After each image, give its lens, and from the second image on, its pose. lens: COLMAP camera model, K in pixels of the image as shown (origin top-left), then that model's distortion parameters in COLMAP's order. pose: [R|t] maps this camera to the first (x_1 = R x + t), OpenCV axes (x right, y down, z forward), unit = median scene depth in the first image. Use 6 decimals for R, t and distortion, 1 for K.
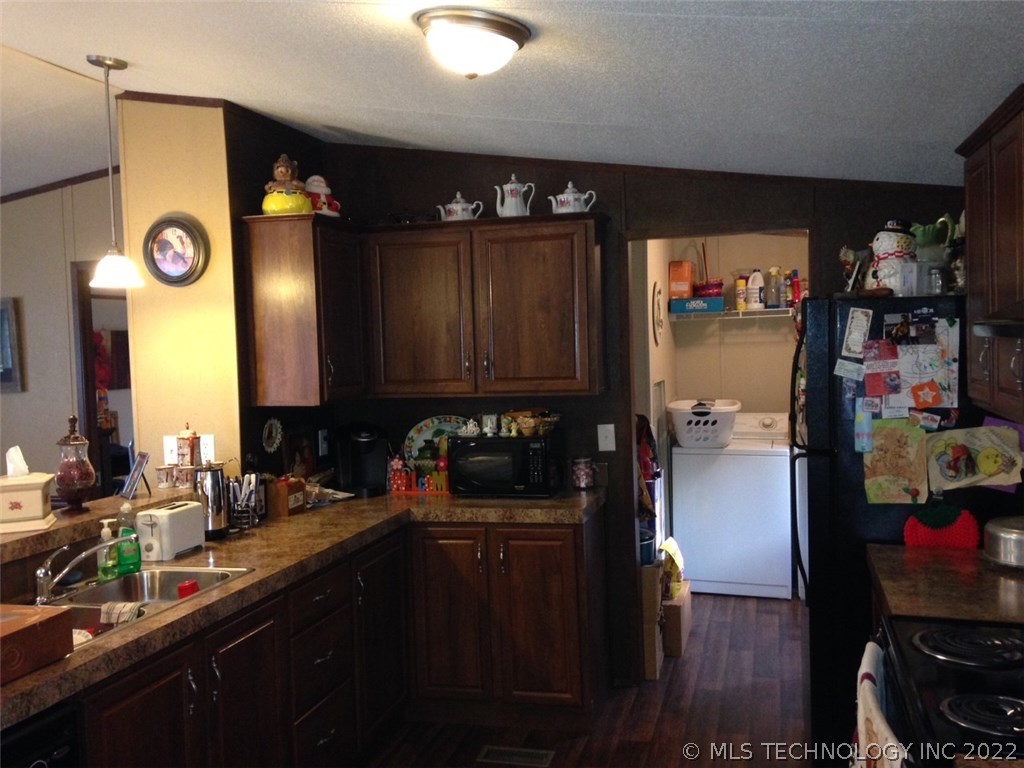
lens RADIAL K [[977.7, 0, 512.0], [0, 977.7, 384.0], [0, 0, 1]] dist [0.197325, 0.001864]
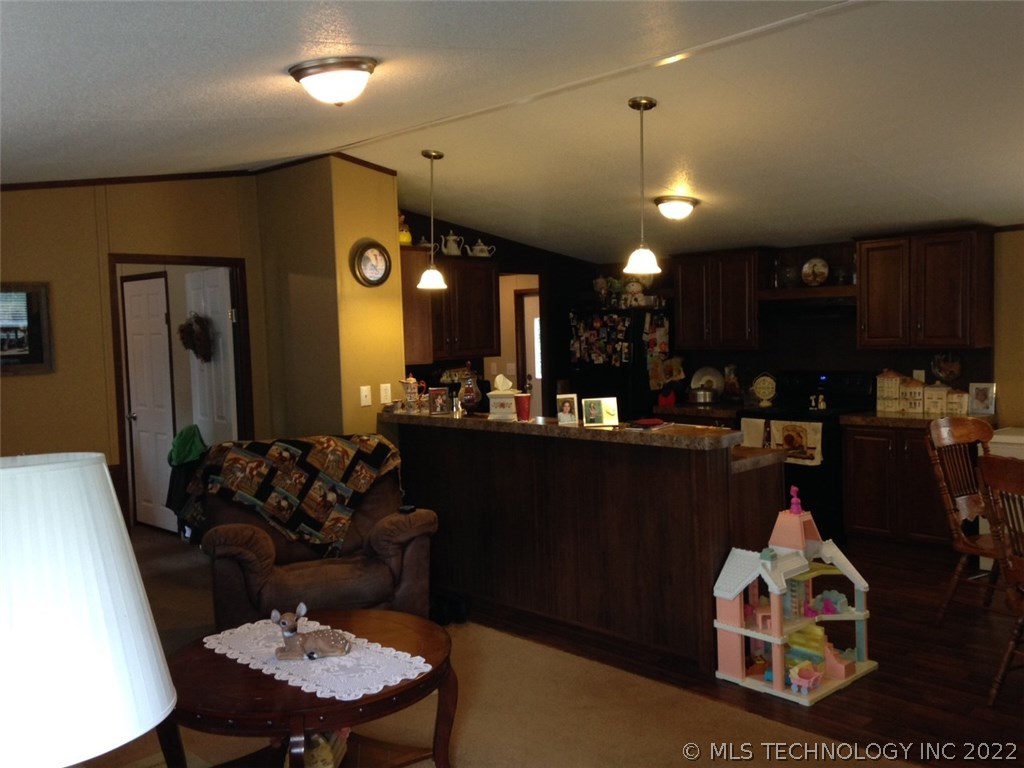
lens RADIAL K [[888.1, 0, 512.0], [0, 888.1, 384.0], [0, 0, 1]] dist [0.152034, -0.193955]
pose [[0.494961, -0.043061, 0.867848, -1.430834], [0.050253, 0.998518, 0.020883, 0.031038], [-0.867461, 0.033276, 0.496391, 0.156789]]
